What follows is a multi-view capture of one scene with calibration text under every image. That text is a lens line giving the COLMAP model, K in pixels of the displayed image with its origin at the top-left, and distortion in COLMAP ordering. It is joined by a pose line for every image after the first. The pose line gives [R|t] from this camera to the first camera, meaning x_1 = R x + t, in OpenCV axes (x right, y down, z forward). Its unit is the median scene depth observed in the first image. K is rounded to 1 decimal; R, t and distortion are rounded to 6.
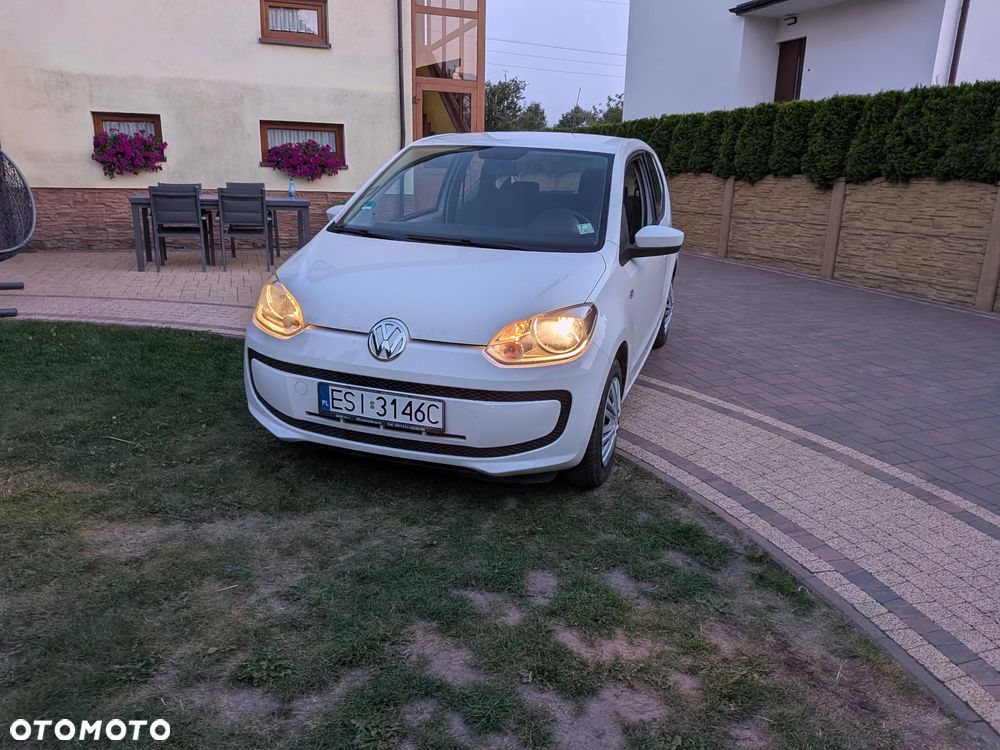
lens RADIAL K [[719.4, 0, 508.6], [0, 719.4, 371.9], [0, 0, 1]] dist [0.044243, -0.058531]
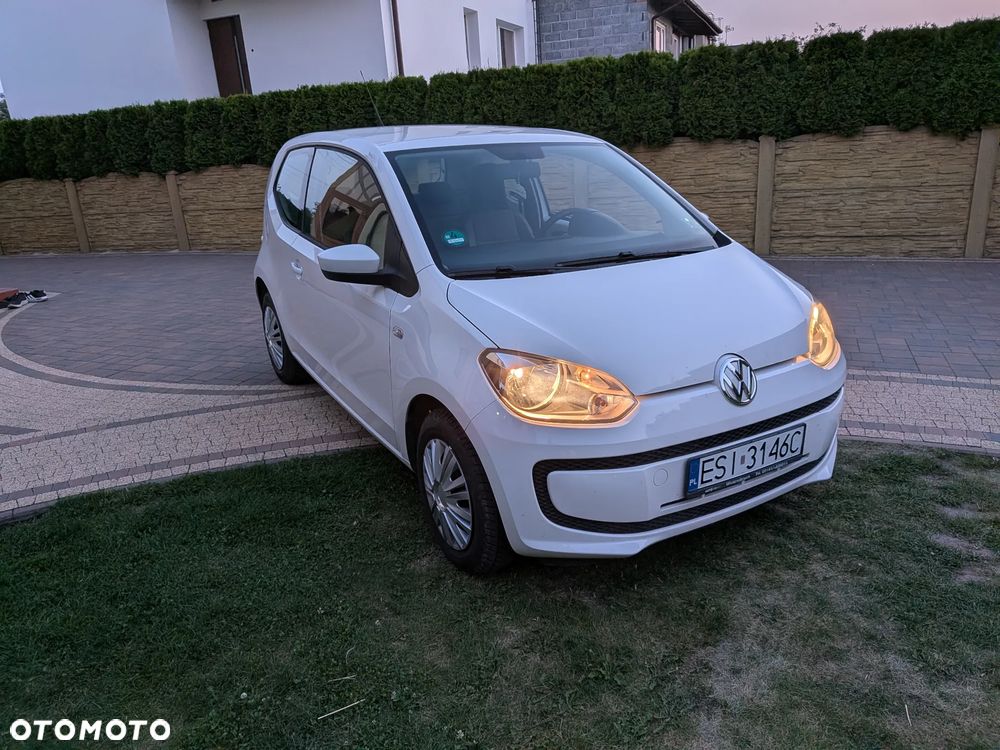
lens RADIAL K [[720.4, 0, 522.8], [0, 720.4, 388.4], [0, 0, 1]] dist [0.040475, -0.060853]
pose [[0.661414, -0.301307, 0.686837, -0.904429], [0.271526, 0.949834, 0.155205, -0.231570], [-0.699146, 0.083839, 0.710047, 0.569087]]
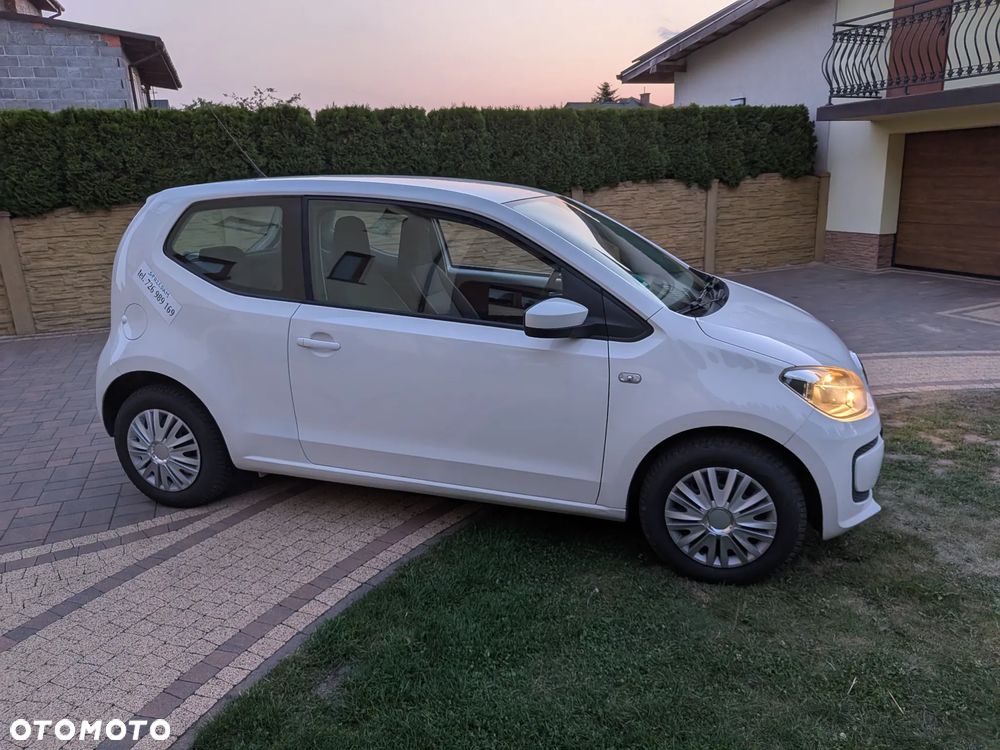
lens RADIAL K [[720.4, 0, 522.8], [0, 720.4, 388.4], [0, 0, 1]] dist [0.040475, -0.060853]
pose [[-0.022907, -0.311075, 0.950109, -1.233227], [0.299503, 0.904574, 0.303387, -0.511028], [-0.953820, 0.291510, 0.072447, 1.403239]]
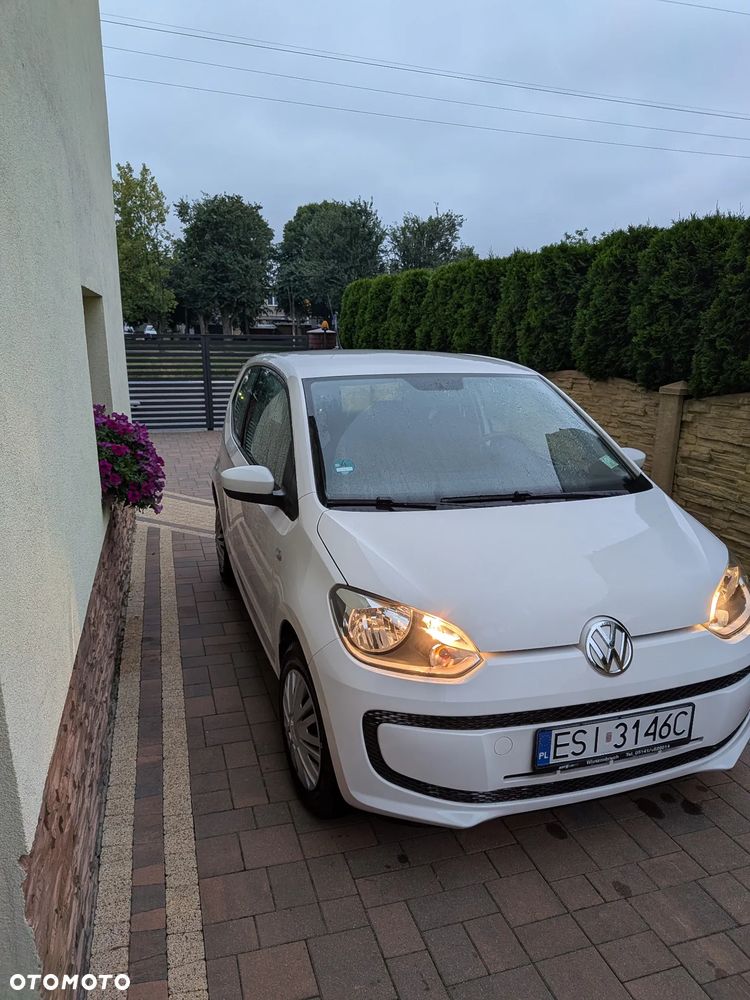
lens RADIAL K [[720.4, 0, 381.9], [0, 720.4, 520.7], [0, 0, 1]] dist [0.040475, -0.060853]
pose [[0.810409, -0.171818, 0.560103, -0.755775], [0.197257, 0.980233, 0.015289, -0.230230], [-0.551658, 0.098093, 0.828282, 0.481005]]
